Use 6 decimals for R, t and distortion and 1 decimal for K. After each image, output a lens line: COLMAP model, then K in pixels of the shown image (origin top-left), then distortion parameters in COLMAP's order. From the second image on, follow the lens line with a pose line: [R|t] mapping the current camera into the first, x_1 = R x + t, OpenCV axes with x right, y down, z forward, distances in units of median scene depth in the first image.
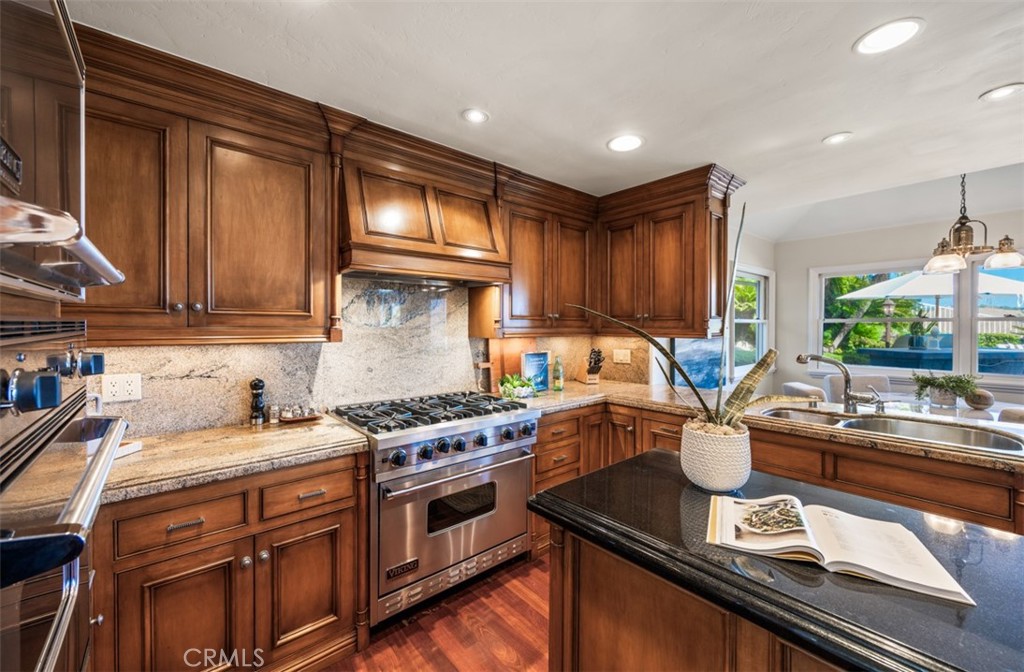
lens RADIAL K [[409.8, 0, 511.7], [0, 409.8, 328.5], [0, 0, 1]] dist [-0.001155, -0.000082]
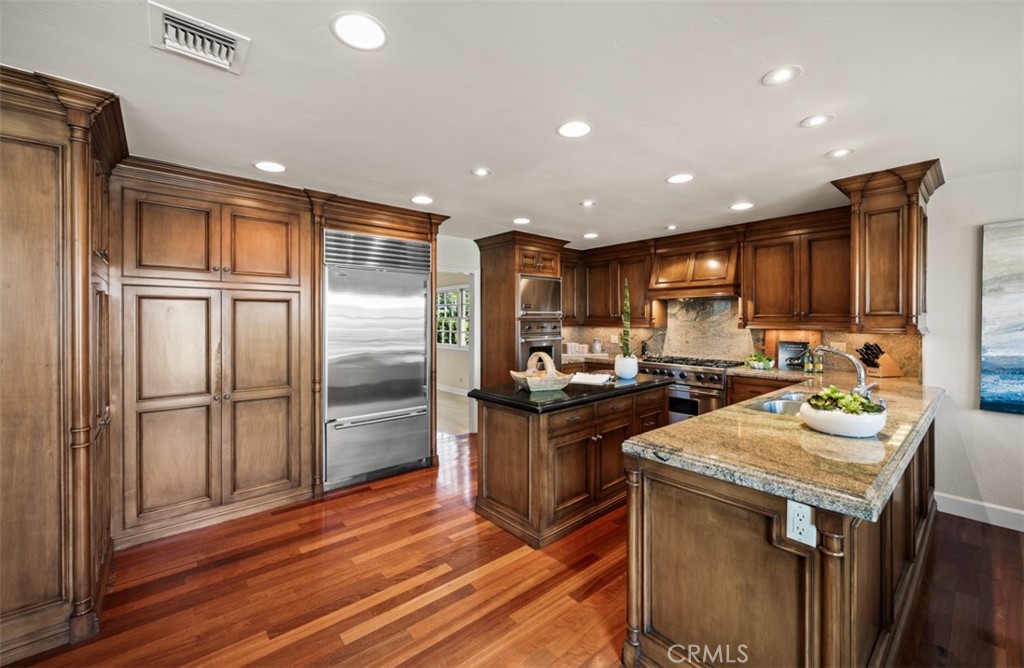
lens RADIAL K [[400.5, 0, 512.2], [0, 400.5, 321.8], [0, 0, 1]] dist [-0.001877, -0.000122]
pose [[0.001953, 0.003594, -0.999992, 2.116290], [-0.007922, 0.999962, 0.003579, -0.003936], [0.999967, 0.007915, 0.001981, 0.129594]]
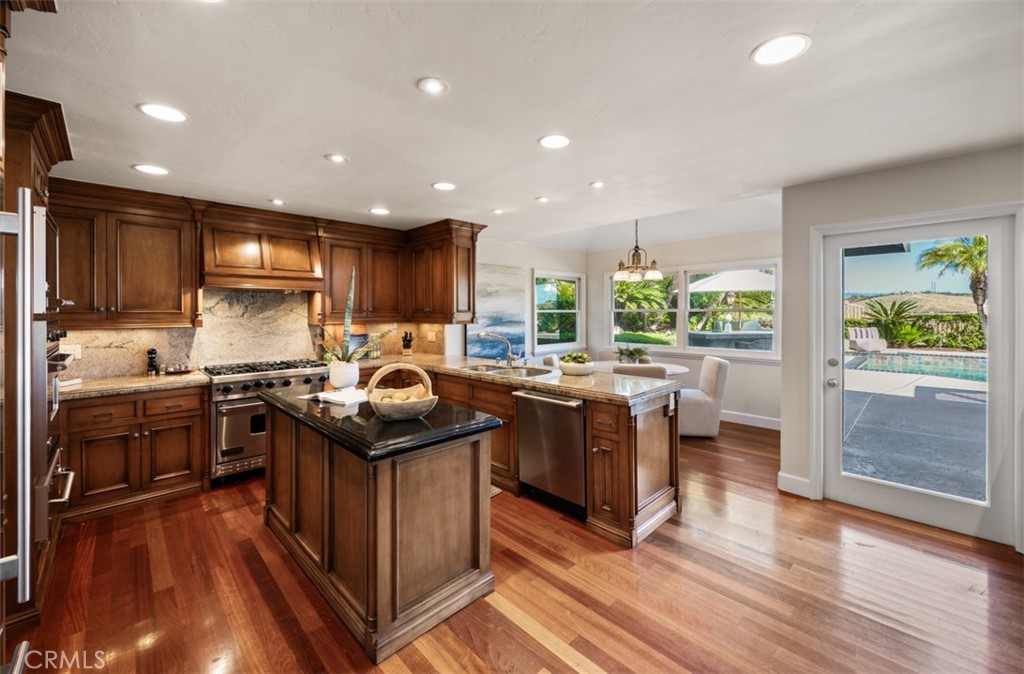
lens RADIAL K [[416.1, 0, 511.8], [0, 416.1, 314.4], [0, 0, 1]] dist [-0.001526, -0.000236]
pose [[0.997905, -0.002703, 0.064635, 0.829318], [0.002718, 0.999996, -0.000149, -0.019287], [-0.064635, 0.000324, 0.997909, -0.903757]]
